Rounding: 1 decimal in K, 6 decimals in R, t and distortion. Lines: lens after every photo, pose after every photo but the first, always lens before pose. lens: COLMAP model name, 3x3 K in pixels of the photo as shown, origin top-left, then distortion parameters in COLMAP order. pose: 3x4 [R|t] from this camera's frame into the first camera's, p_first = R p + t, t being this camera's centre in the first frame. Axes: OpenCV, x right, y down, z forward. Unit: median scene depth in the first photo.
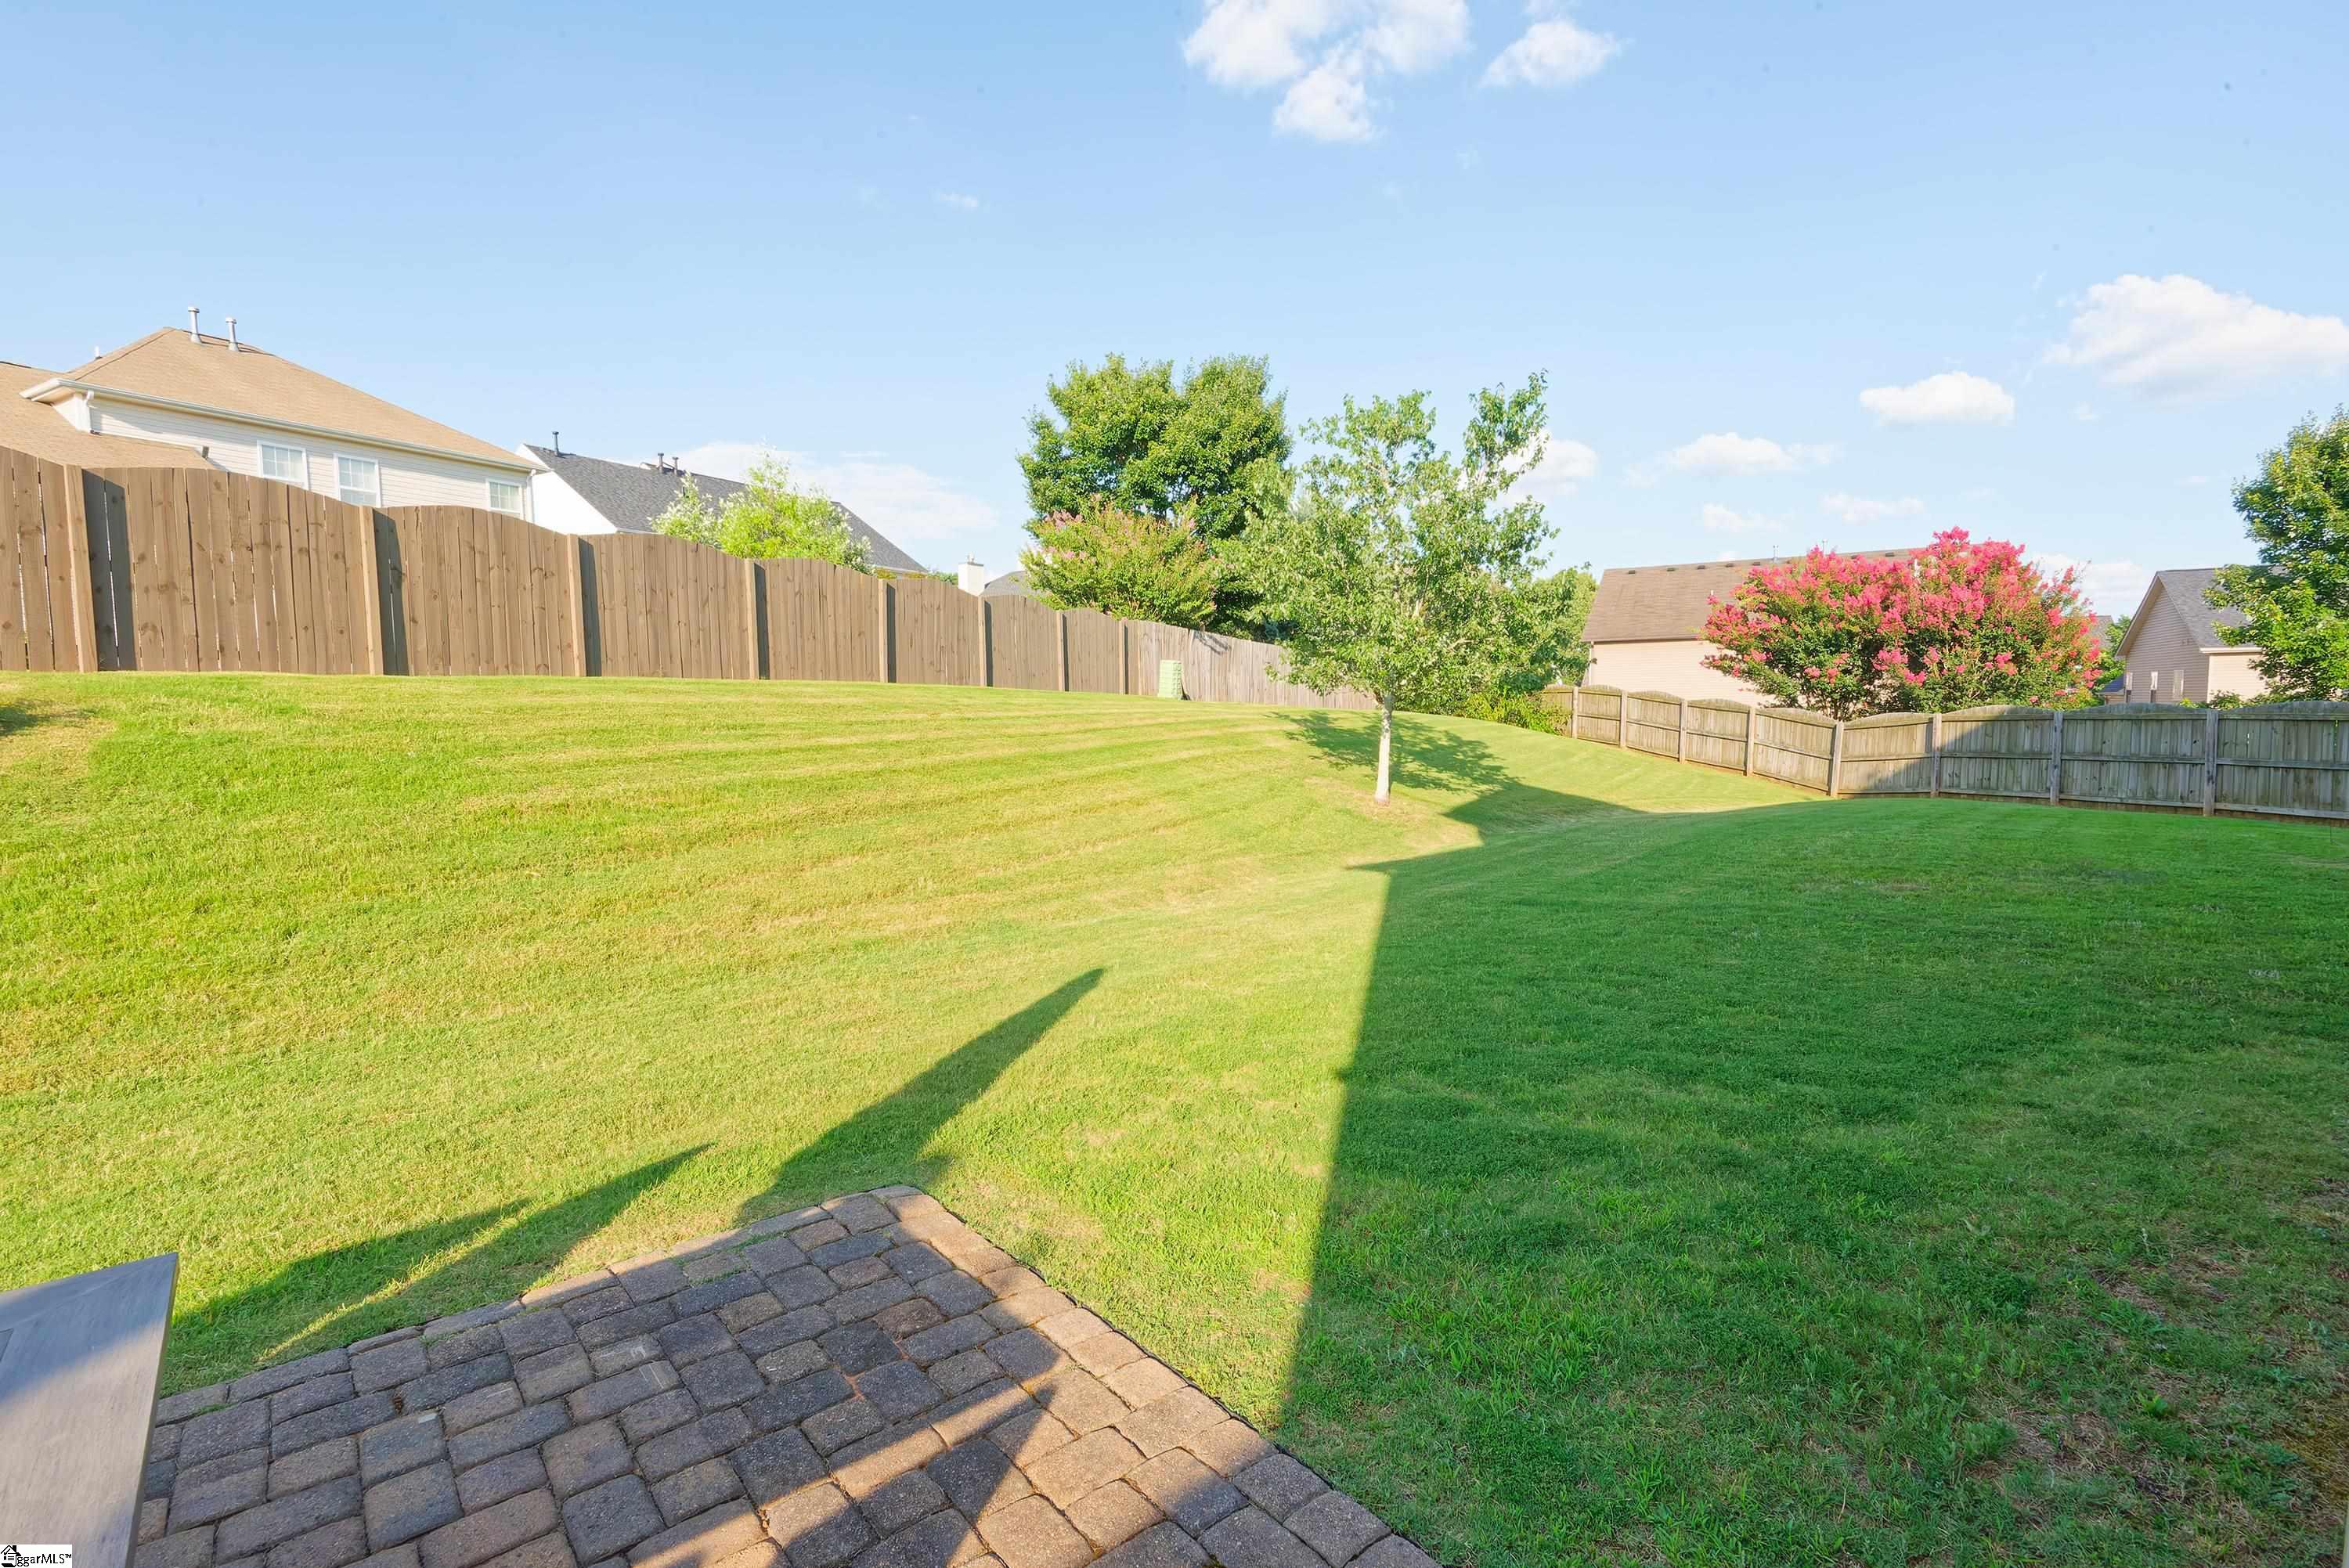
lens RADIAL K [[1072.9, 0, 1163.4], [0, 1072.9, 786.8], [0, 0, 1]] dist [-0.003489, -0.002572]
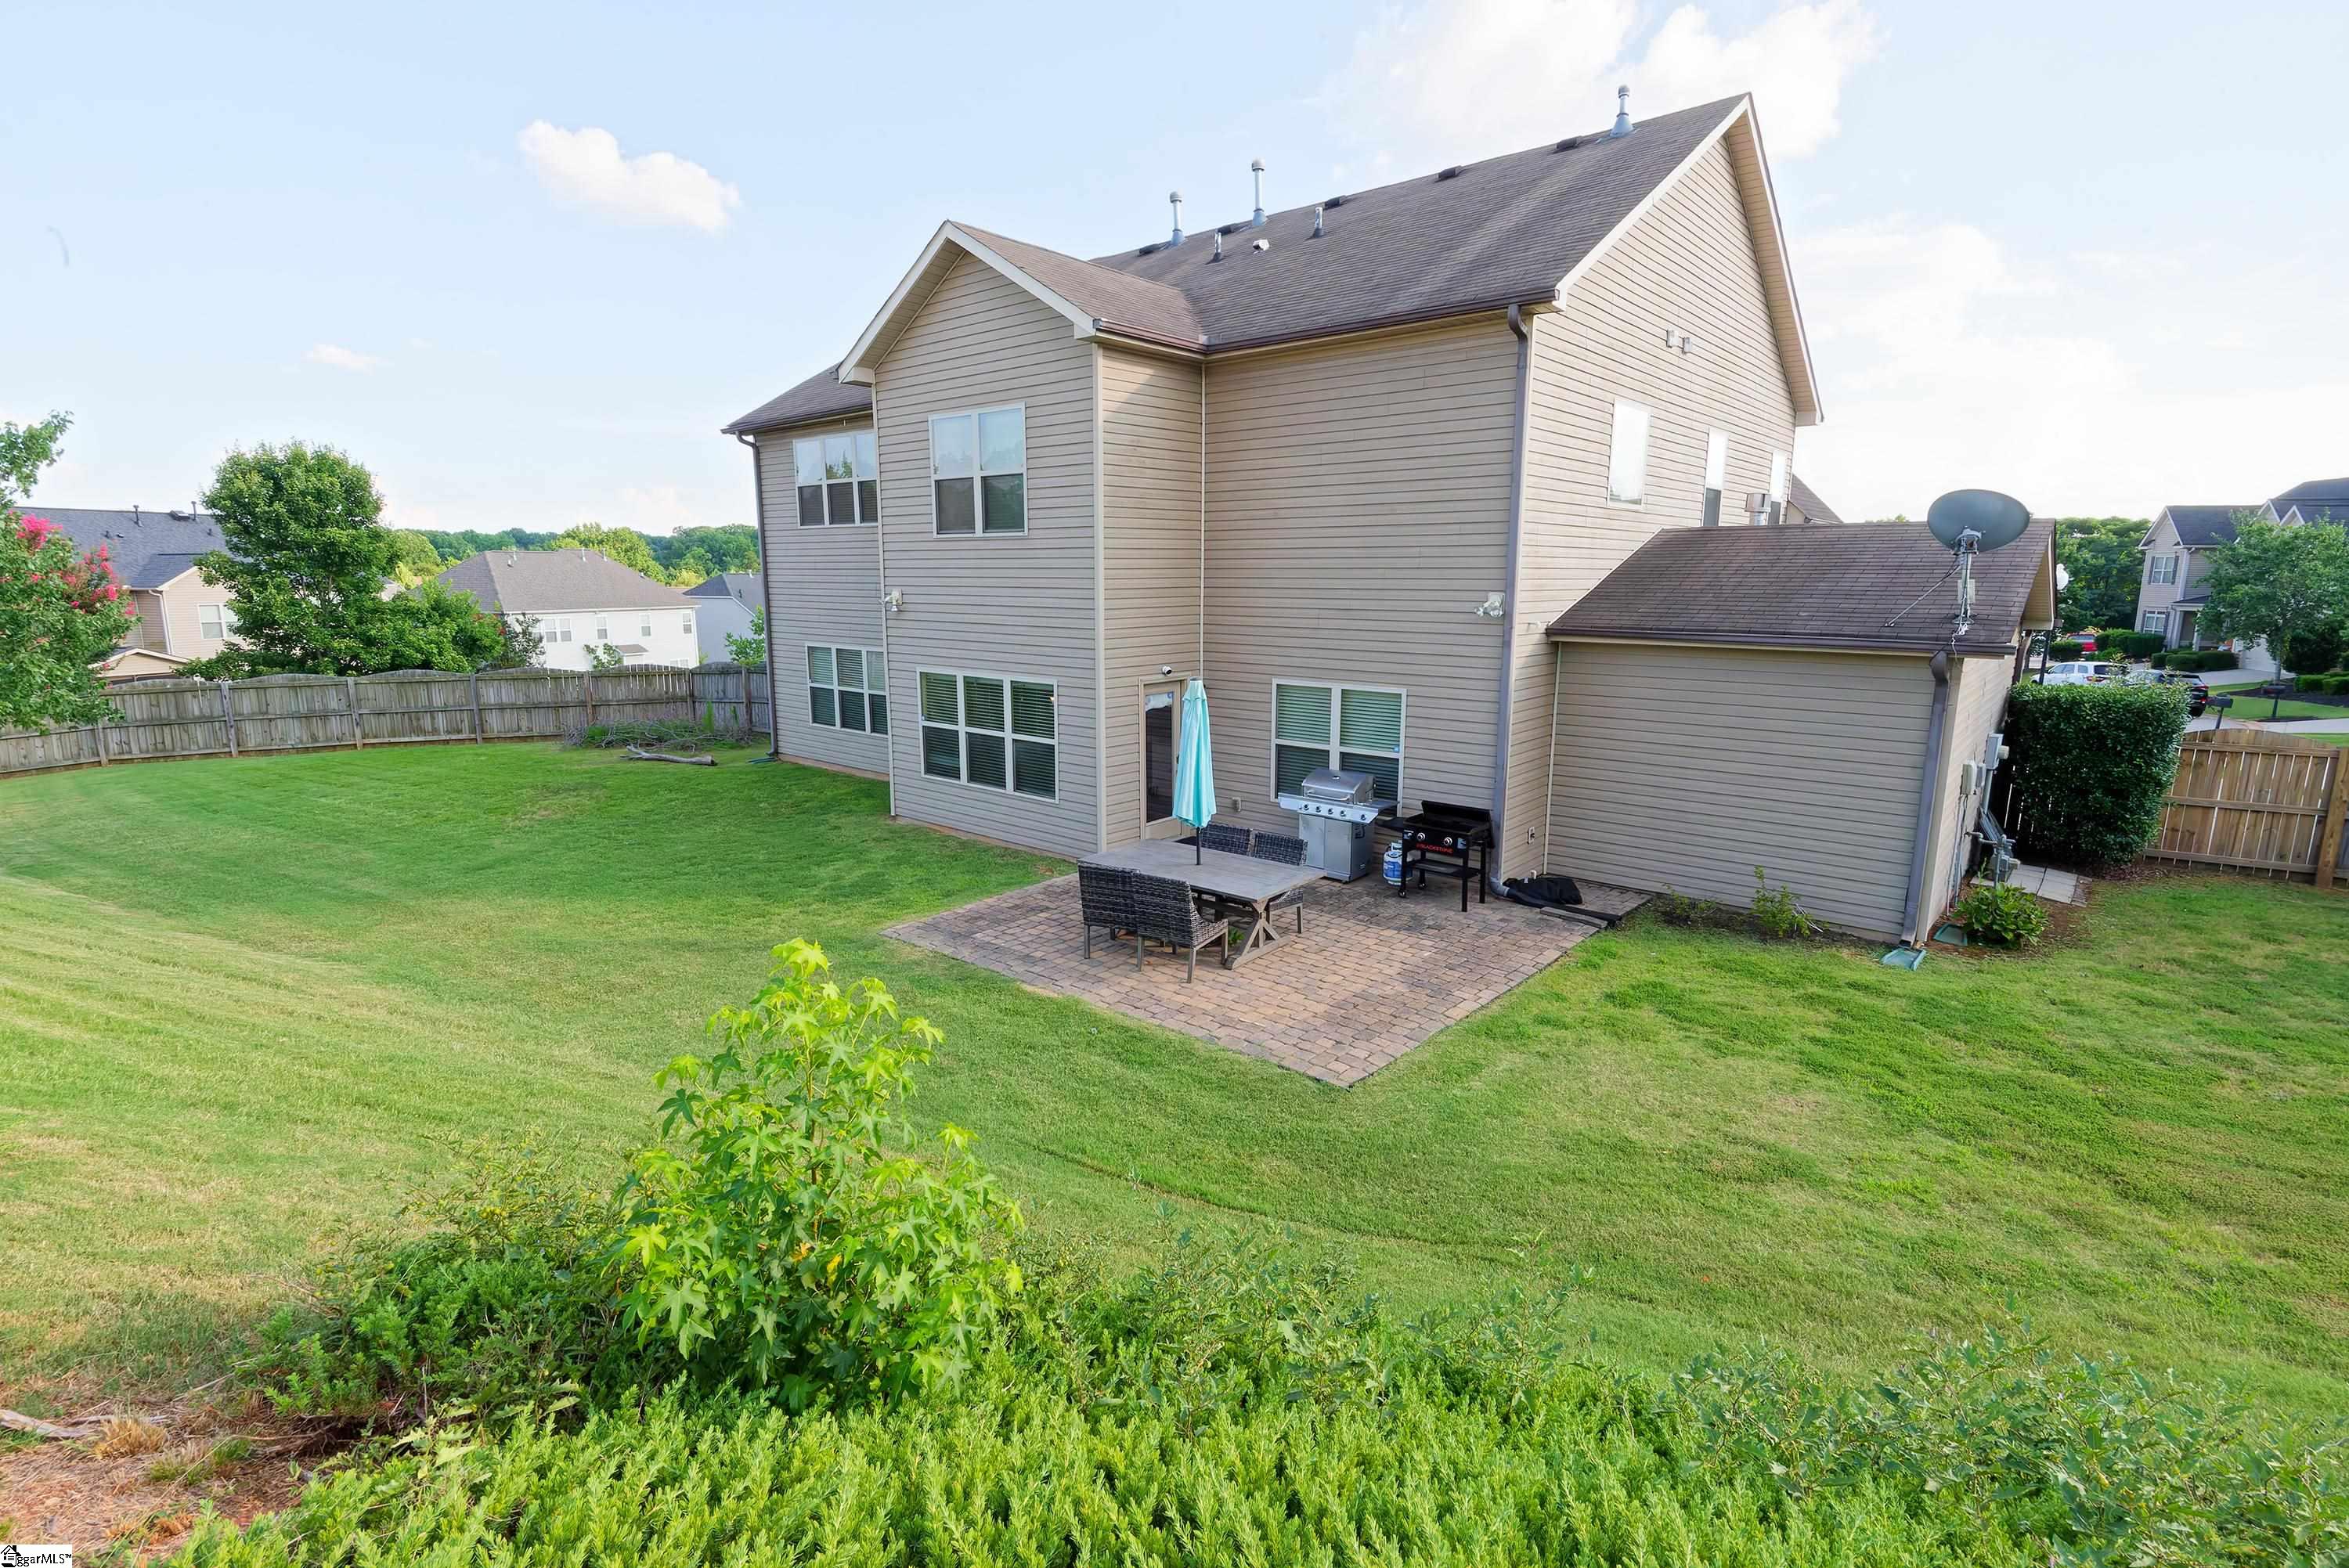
lens RADIAL K [[1077.7, 0, 1180.2], [0, 1077.7, 788.6], [0, 0, 1]] dist [-0.001033, -0.001235]
pose [[-0.168495, -0.171942, 0.970590, -1.217789], [0.076935, 0.979371, 0.186853, -0.200776], [-0.982696, 0.106156, -0.151790, 0.210338]]
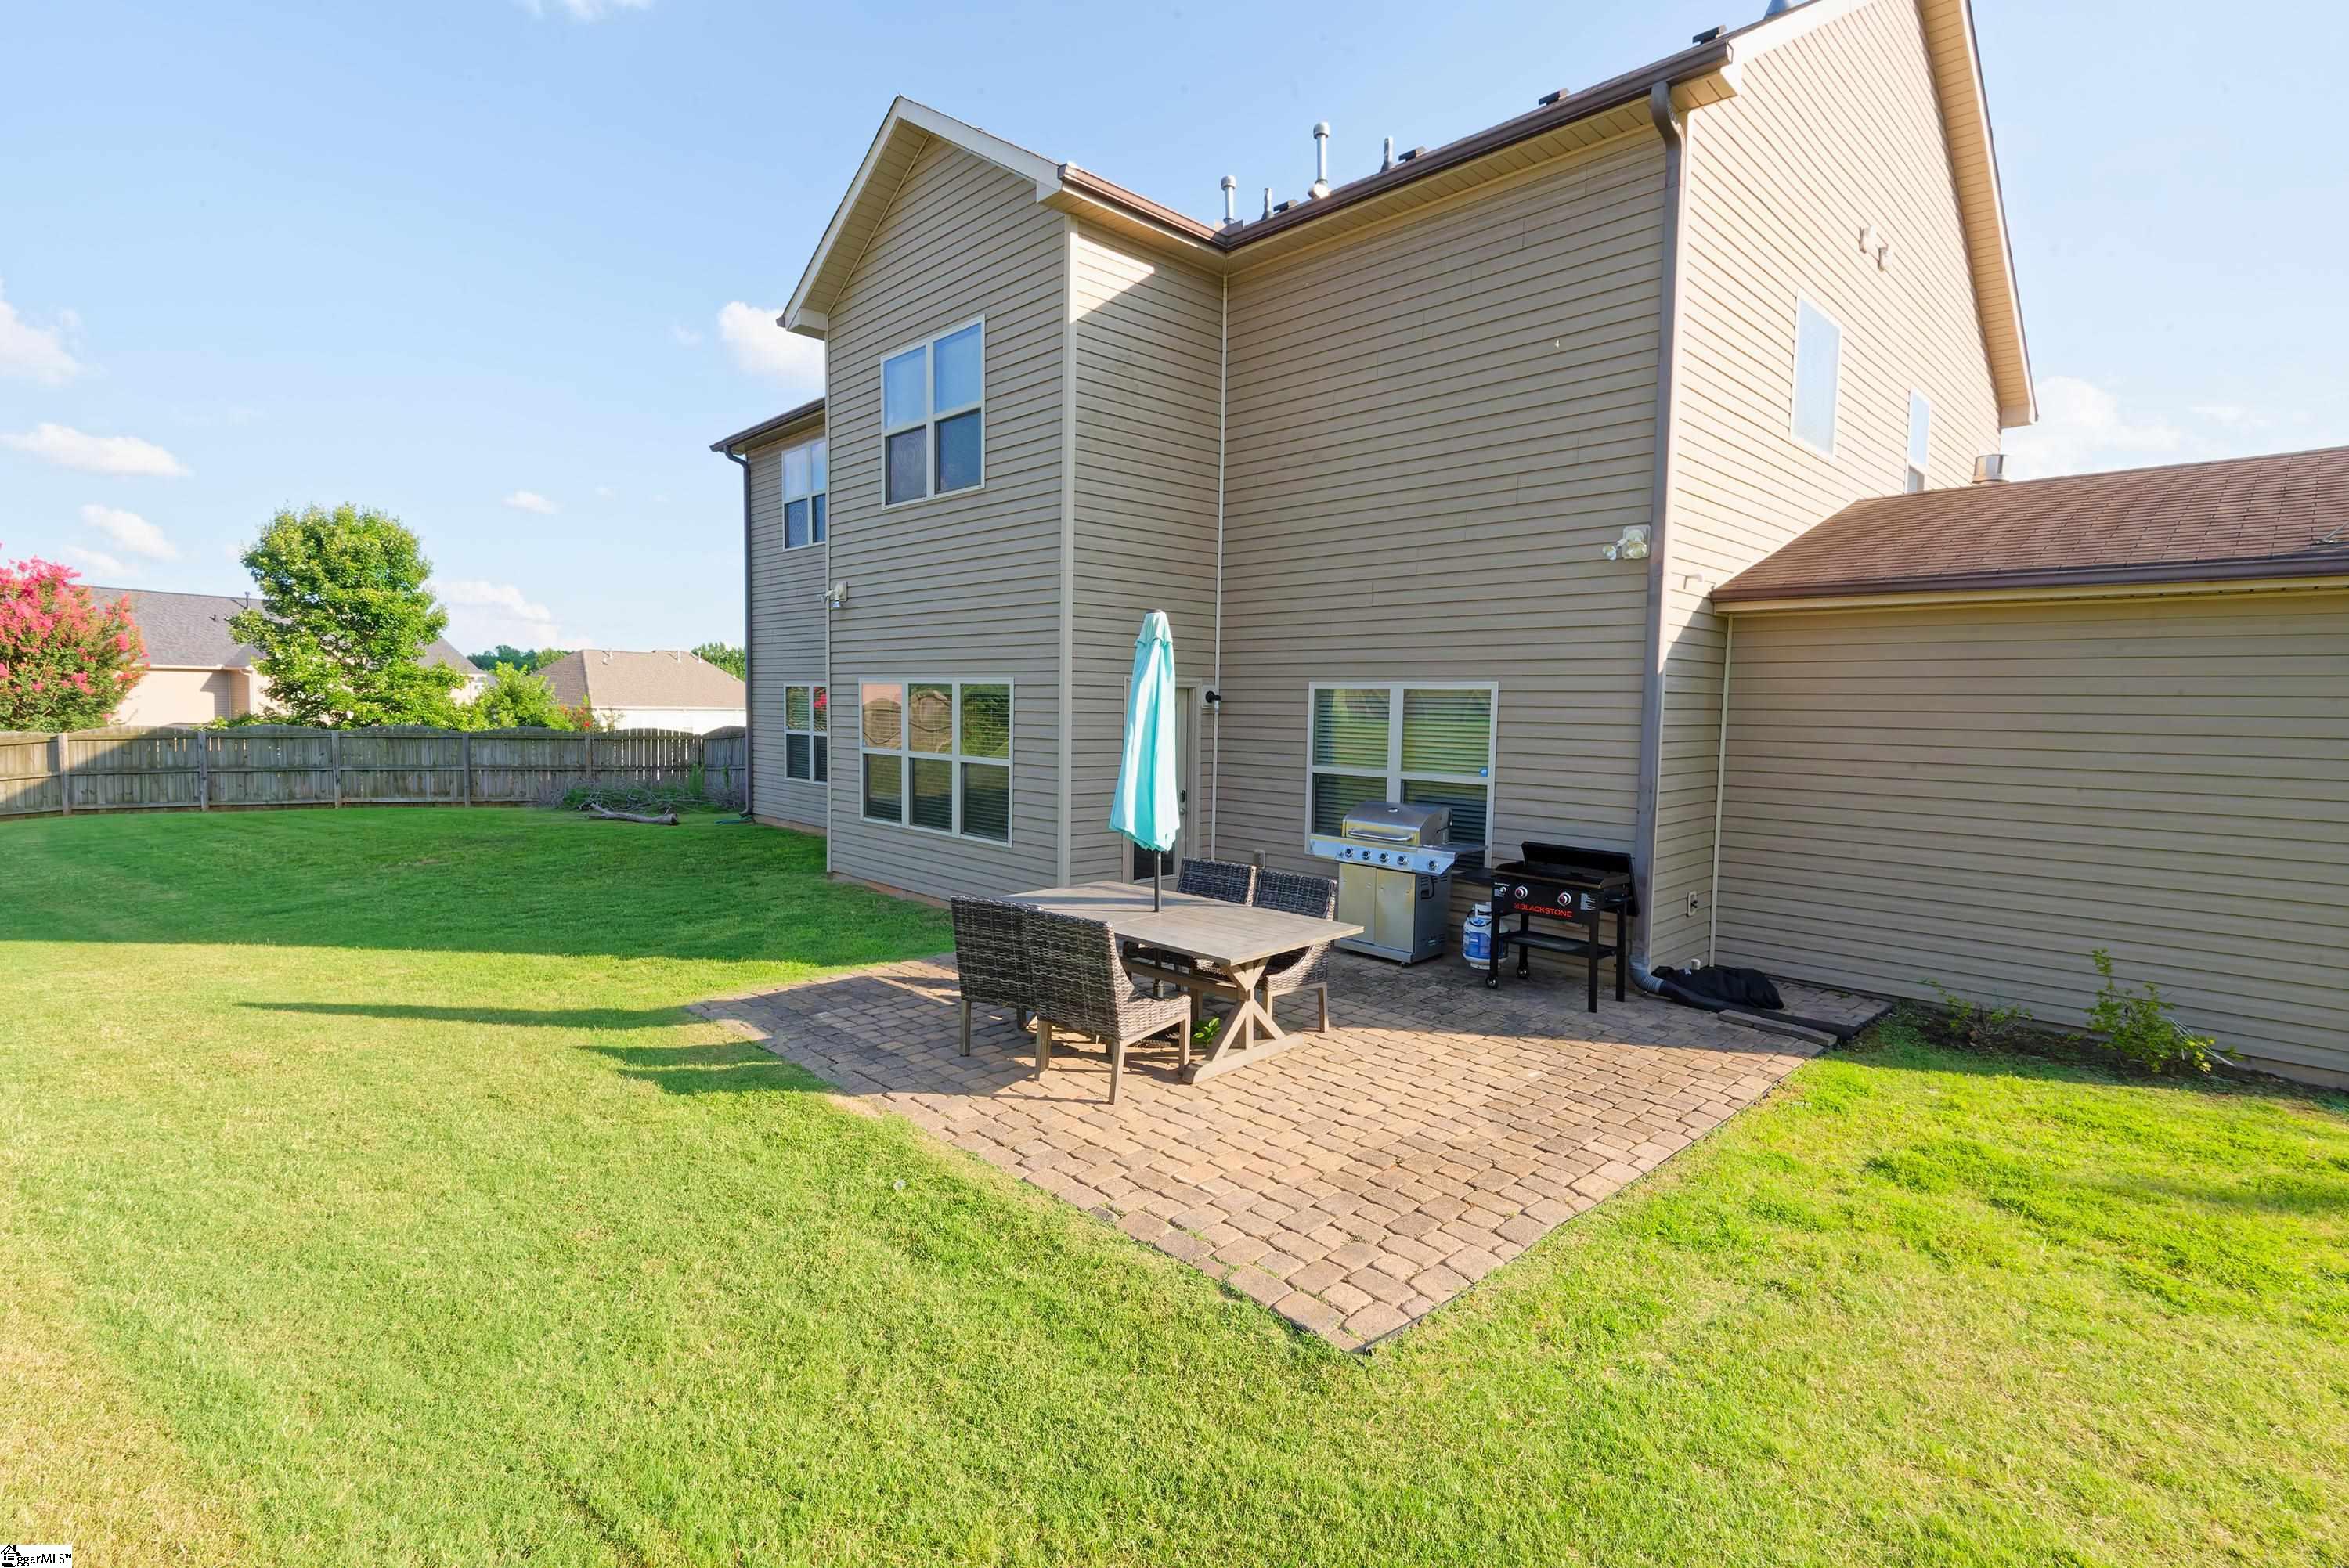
lens RADIAL K [[1077.7, 0, 1177.0], [0, 1077.7, 785.4], [0, 0, 1]] dist [-0.001033, -0.001235]
pose [[-0.080337, -0.059671, 0.994980, -0.855690], [0.060944, 0.996045, 0.064656, -0.045893], [-0.994903, 0.065832, -0.076382, 0.071594]]
